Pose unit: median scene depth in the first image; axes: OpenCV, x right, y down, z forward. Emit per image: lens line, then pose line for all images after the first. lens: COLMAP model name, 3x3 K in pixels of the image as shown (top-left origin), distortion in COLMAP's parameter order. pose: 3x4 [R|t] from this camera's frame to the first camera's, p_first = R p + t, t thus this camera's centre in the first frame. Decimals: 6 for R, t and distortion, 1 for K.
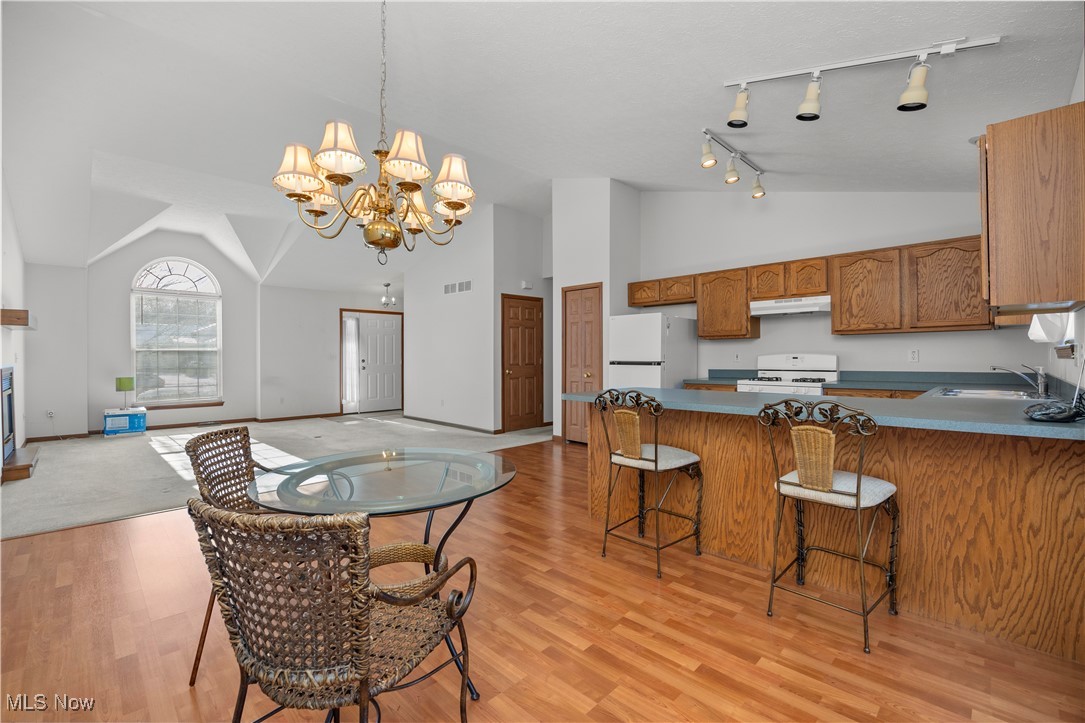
lens RADIAL K [[466.6, 0, 555.5], [0, 466.6, 359.9], [0, 0, 1]] dist [-0.009183, -0.000945]
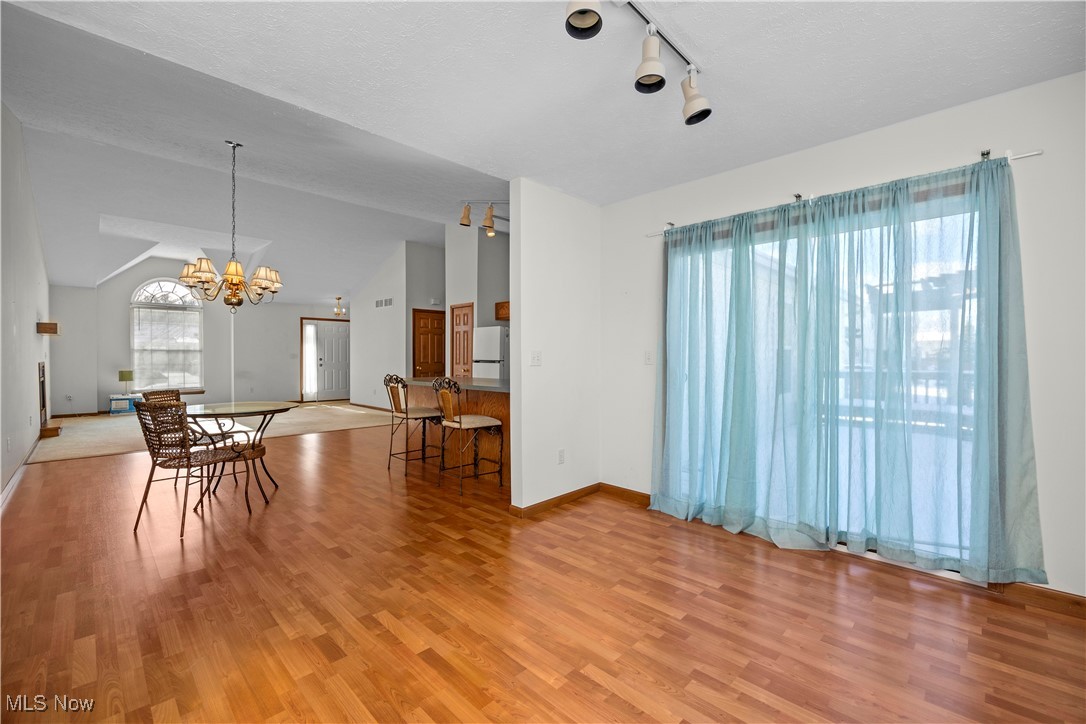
lens RADIAL K [[448.8, 0, 559.1], [0, 448.8, 365.2], [0, 0, 1]] dist [-0.009580, -0.000552]
pose [[0.999898, 0.004388, 0.013603, 0.382393], [-0.004562, 0.999908, 0.012775, 0.000128], [-0.013545, -0.012836, 0.999826, -0.377524]]
